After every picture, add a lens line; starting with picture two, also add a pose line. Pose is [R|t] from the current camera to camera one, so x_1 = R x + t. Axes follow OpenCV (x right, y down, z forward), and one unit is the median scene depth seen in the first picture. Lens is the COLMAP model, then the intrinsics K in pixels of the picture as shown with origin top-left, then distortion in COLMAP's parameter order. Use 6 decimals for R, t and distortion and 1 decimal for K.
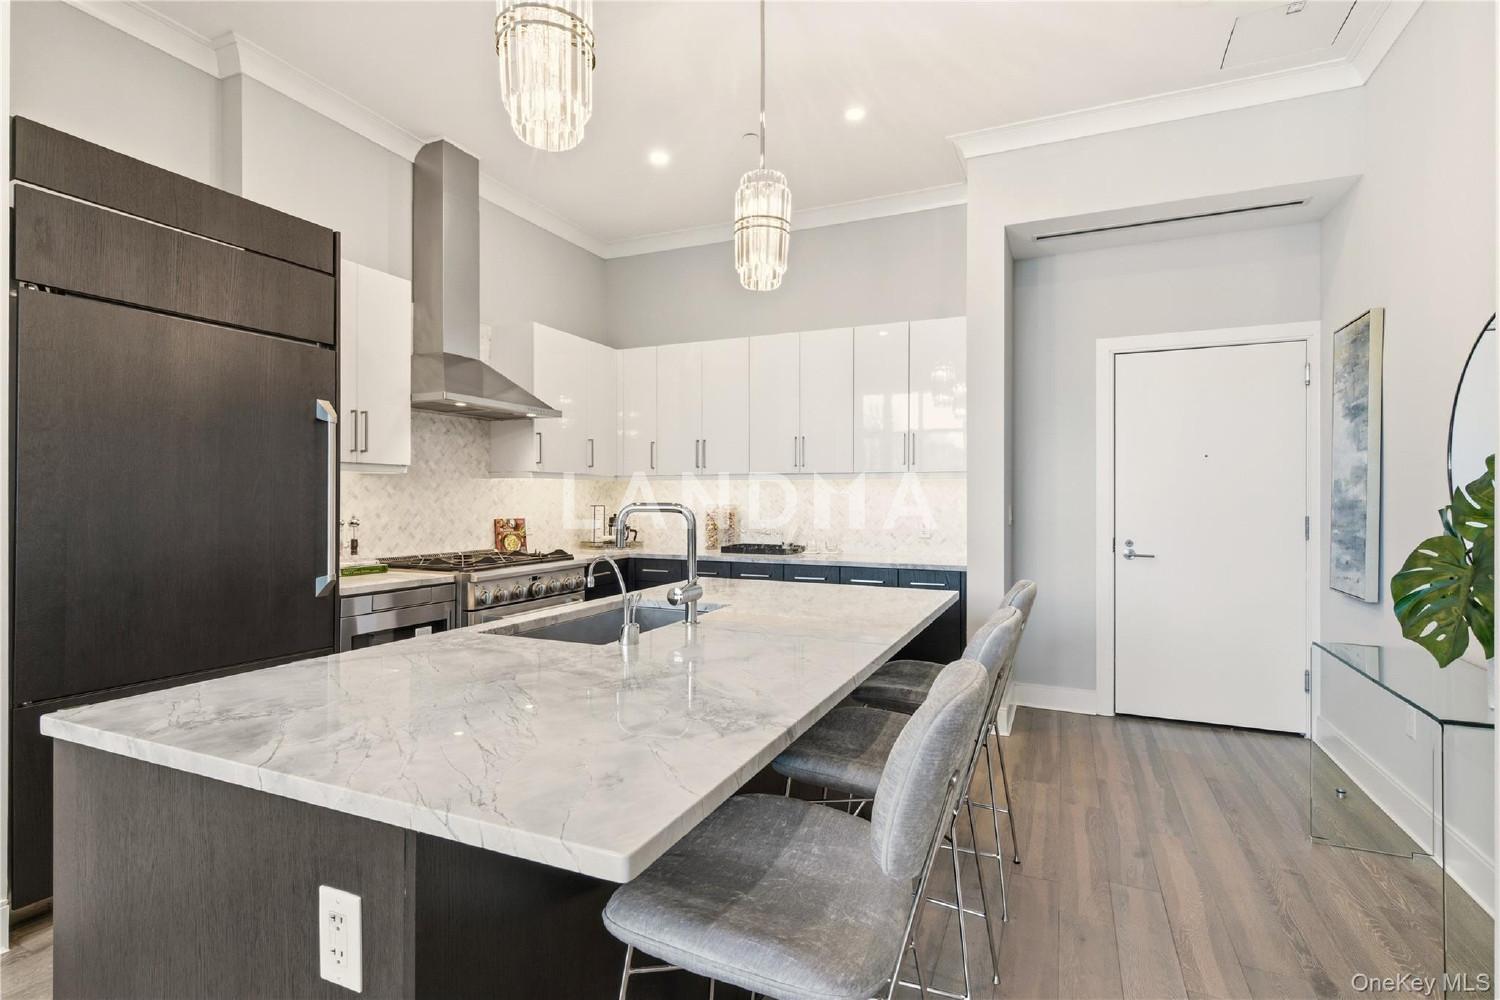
lens RADIAL K [[740.7, 0, 741.7], [0, 740.7, 500.0], [0, 0, 1]] dist [0.000713, -0.000230]
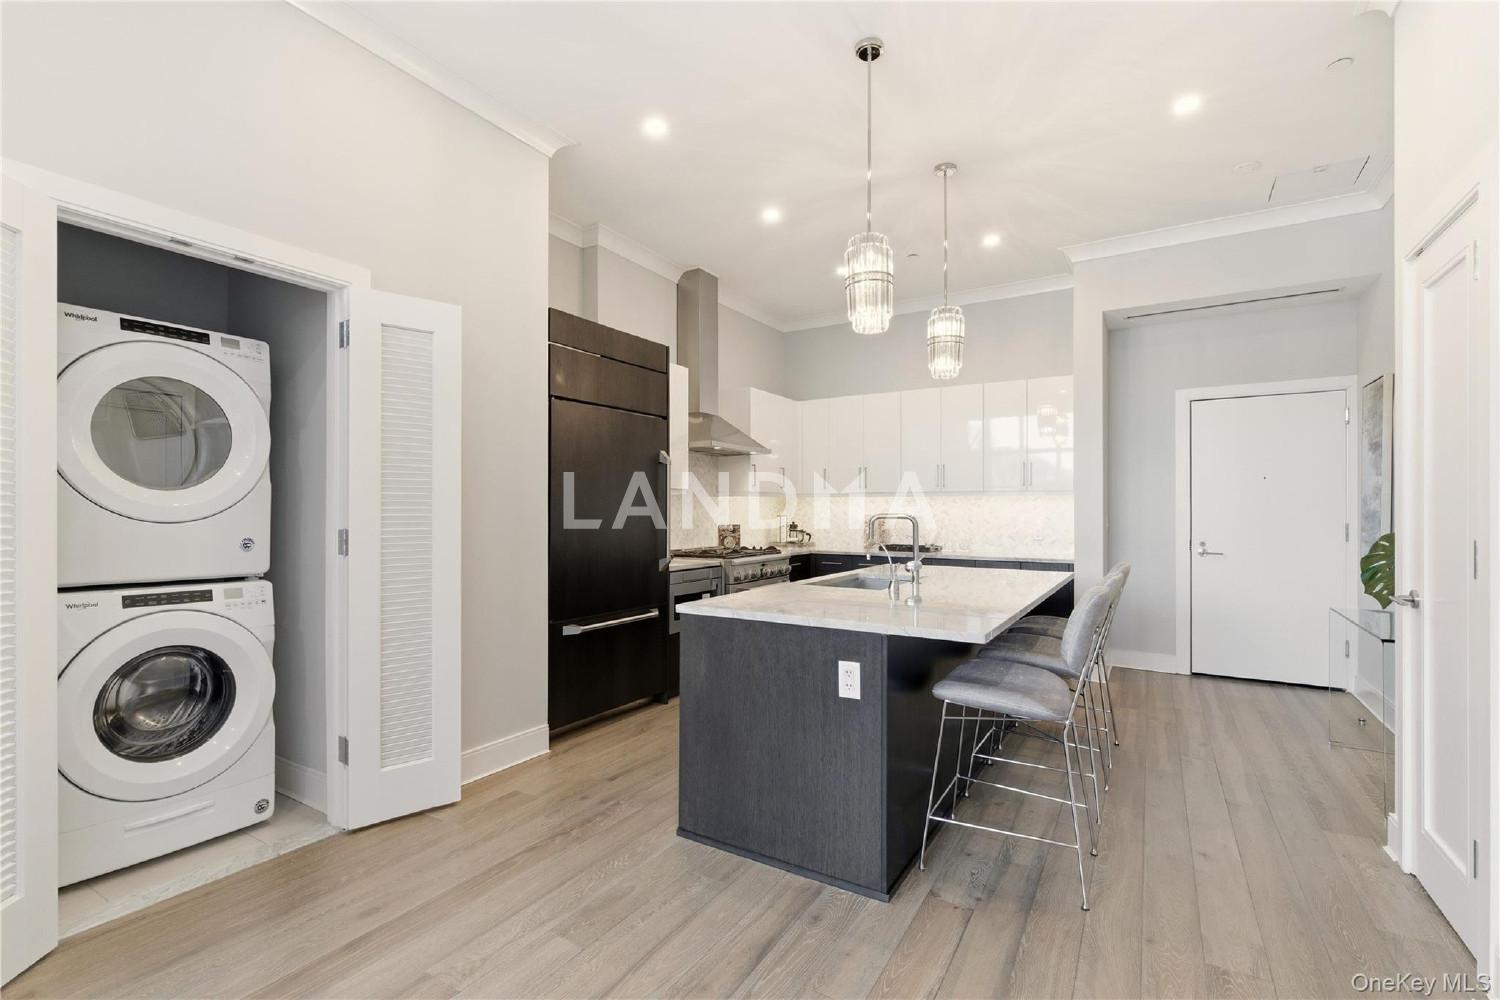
lens RADIAL K [[681.9, 0, 740.5], [0, 681.9, 510.5], [0, 0, 1]] dist [0.005957, -0.004659]
pose [[0.991381, -0.001300, -0.131002, -0.157647], [0.001070, 0.999998, -0.001823, -0.000164], [0.131004, 0.001667, 0.991380, -0.371616]]
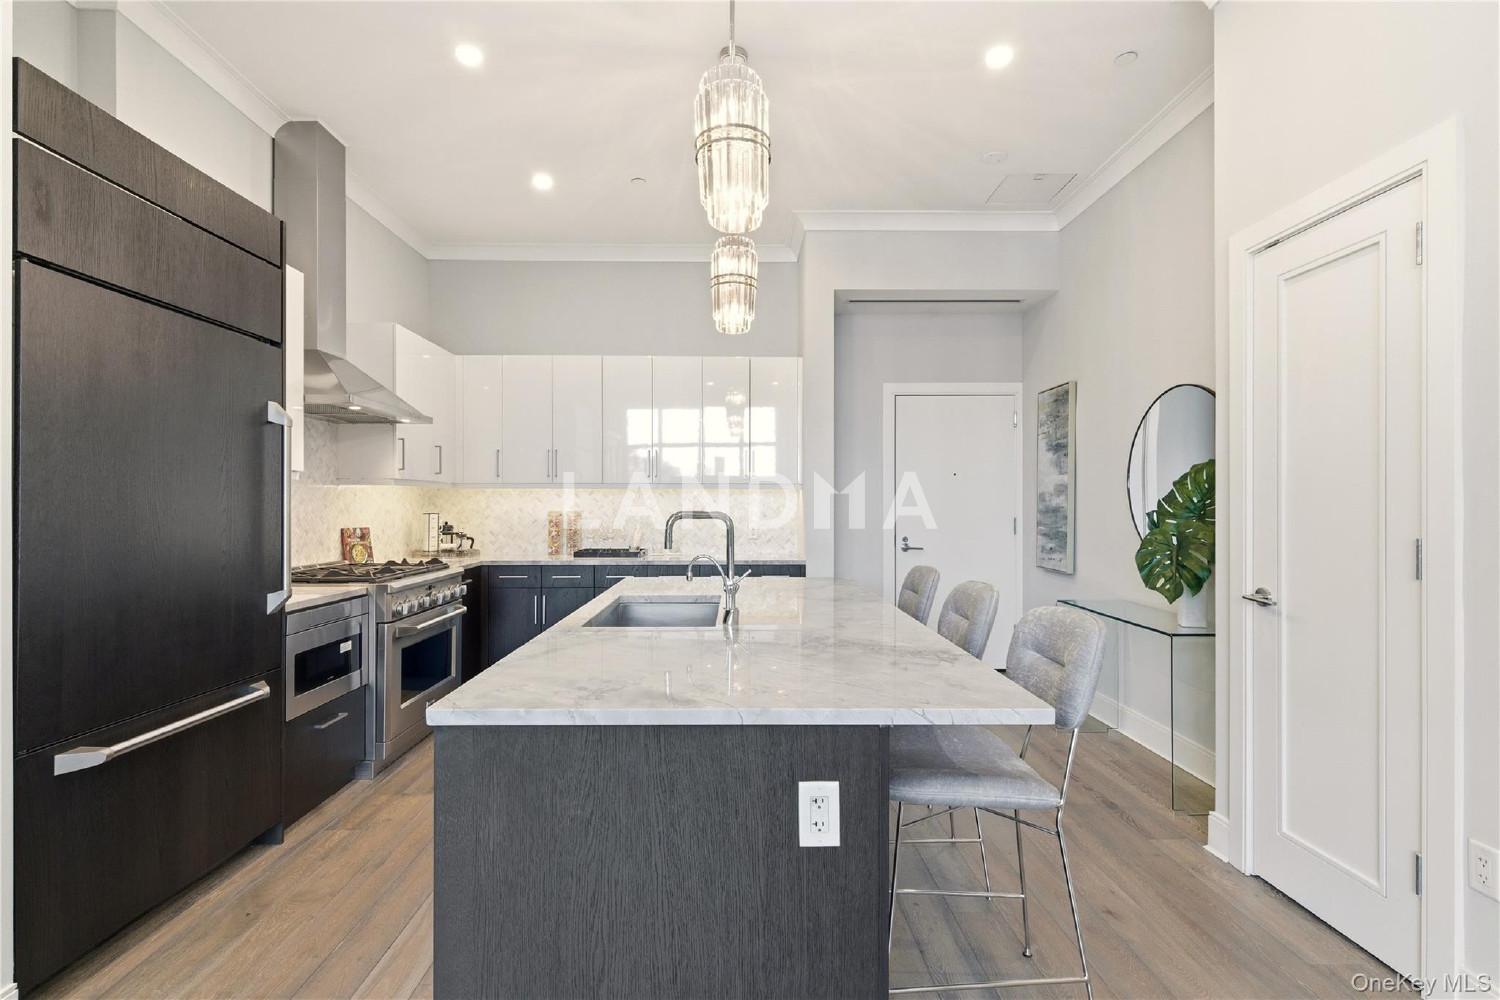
lens RADIAL K [[725.8, 0, 746.2], [0, 725.8, 506.1], [0, 0, 1]] dist [-0.001802, -0.000391]
pose [[0.905458, -0.001911, 0.424432, -0.330640], [0.001856, 0.999998, 0.000545, -0.002941], [-0.424433, 0.000295, 0.905459, -0.058037]]
